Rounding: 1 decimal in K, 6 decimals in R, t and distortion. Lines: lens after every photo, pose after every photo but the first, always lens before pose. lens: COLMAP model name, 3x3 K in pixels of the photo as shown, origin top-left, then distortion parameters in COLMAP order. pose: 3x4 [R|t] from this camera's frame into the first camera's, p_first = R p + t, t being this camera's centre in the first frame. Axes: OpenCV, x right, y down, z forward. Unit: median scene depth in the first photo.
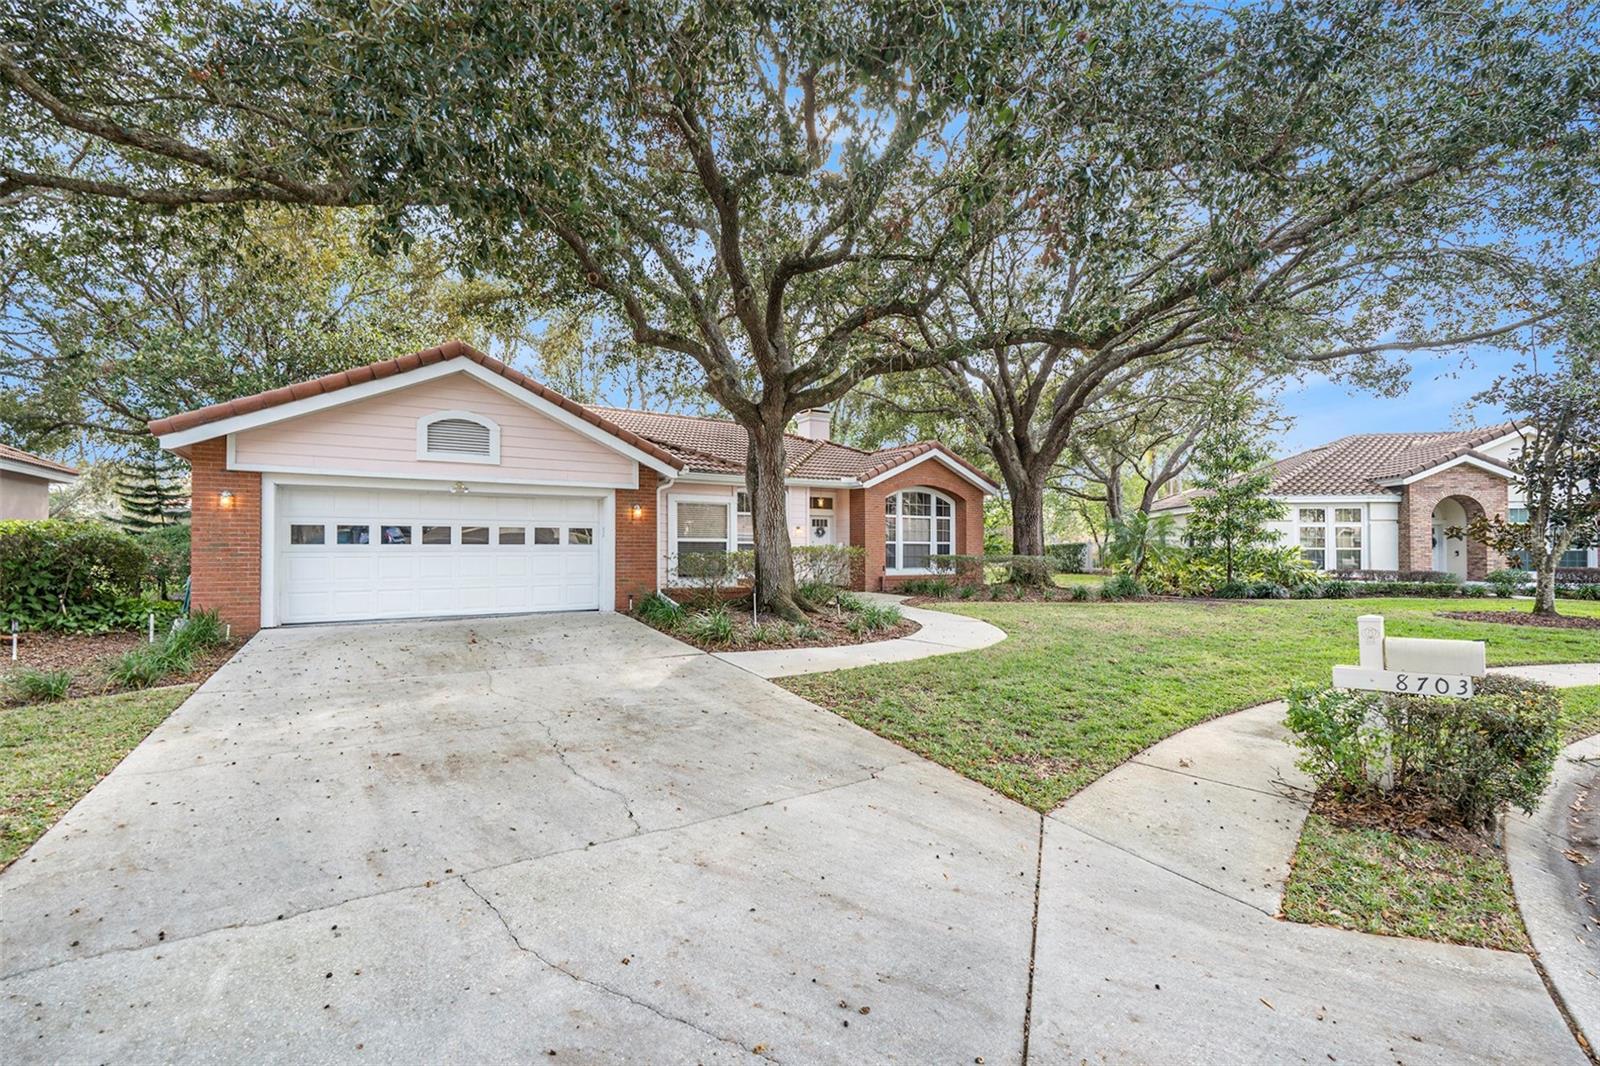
lens RADIAL K [[707.8, 0, 805.9], [0, 707.8, 527.5], [0, 0, 1]] dist [-0.004839, 0.000886]
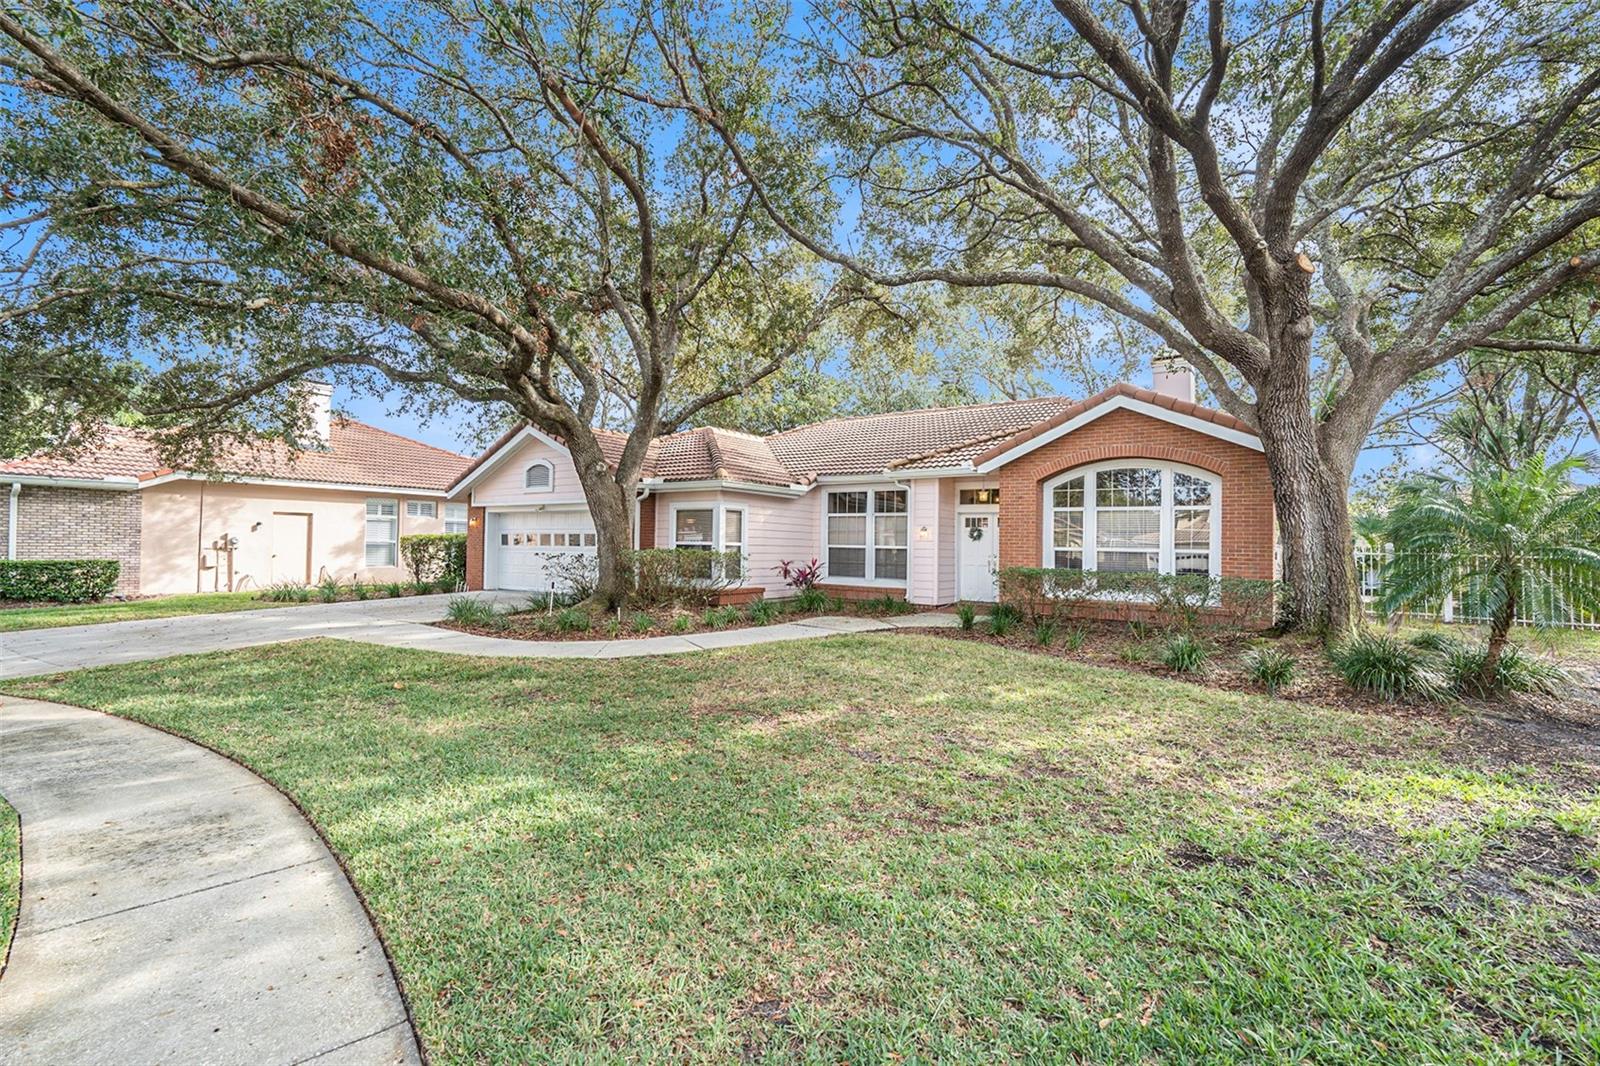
lens RADIAL K [[707.8, 0, 770.2], [0, 707.8, 544.1], [0, 0, 1]] dist [-0.004839, 0.000886]
pose [[0.368142, -0.002371, -0.929767, 1.013274], [0.009248, 0.999957, 0.001112, 0.021809], [0.929724, -0.009008, 0.368148, 0.791094]]
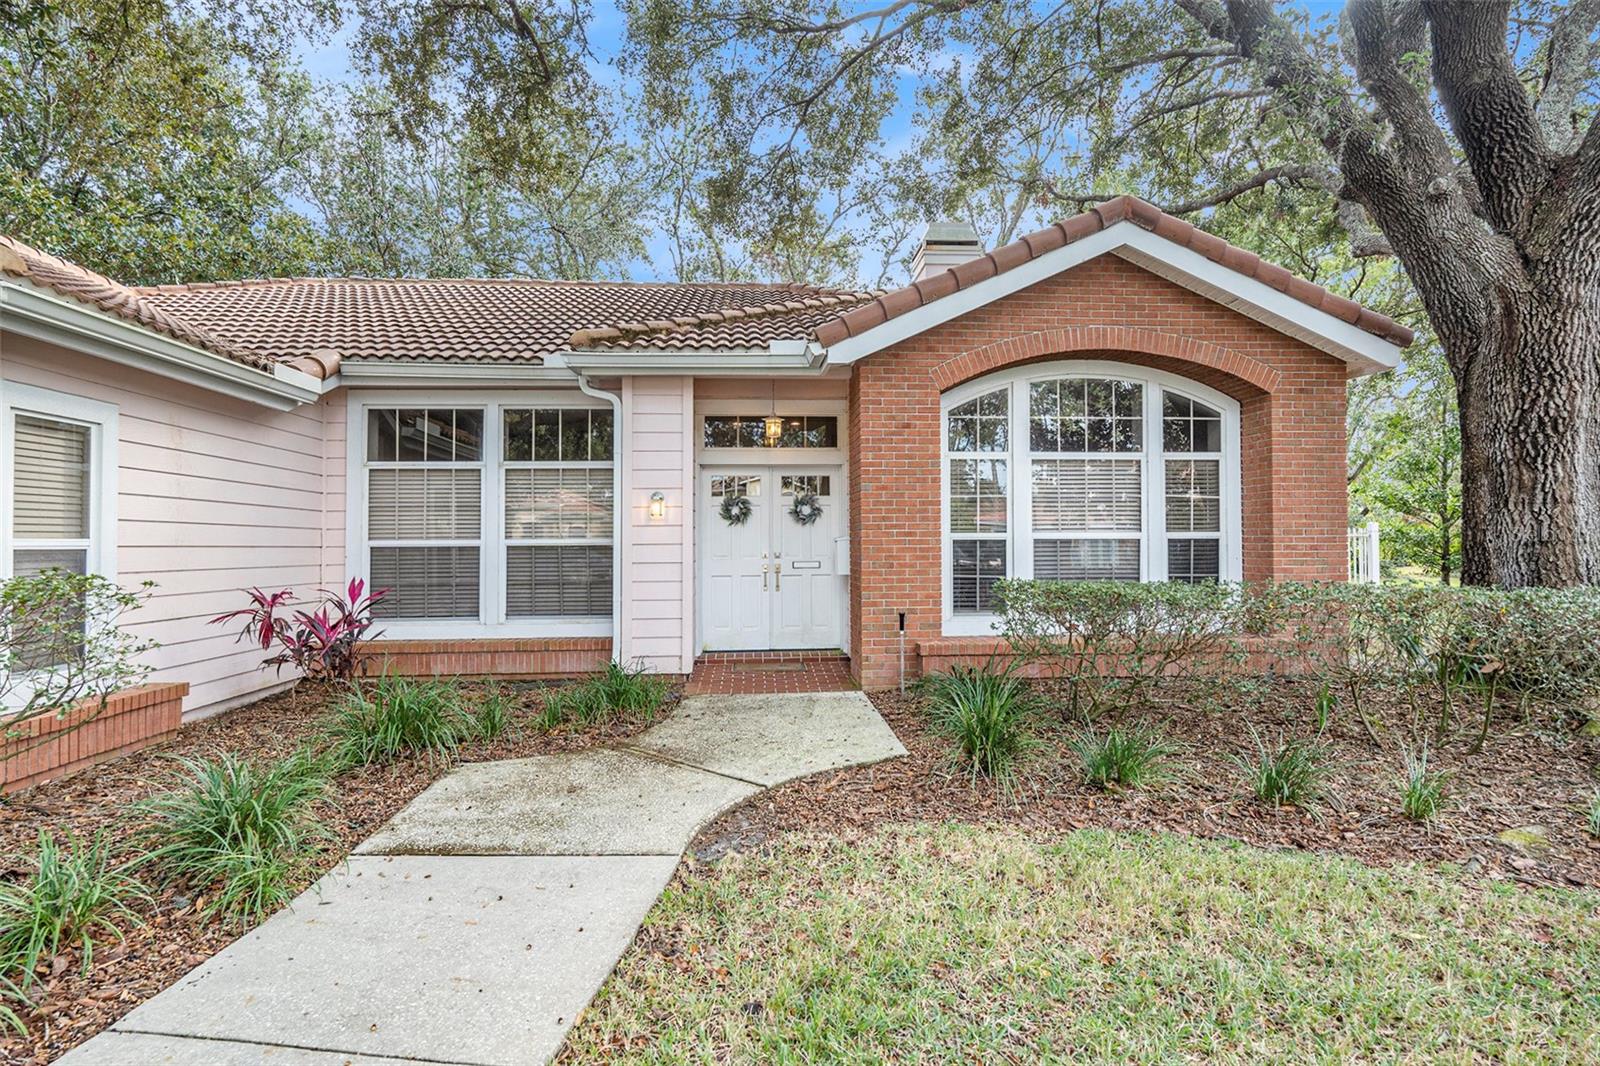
lens RADIAL K [[820.7, 0, 800.2], [0, 820.7, 530.8], [0, 0, 1]] dist [0.006420, -0.001238]
pose [[0.888390, -0.018088, -0.458732, 0.350425], [0.025084, 0.999643, 0.009162, 0.020916], [0.458403, -0.019646, 0.888527, 0.996035]]
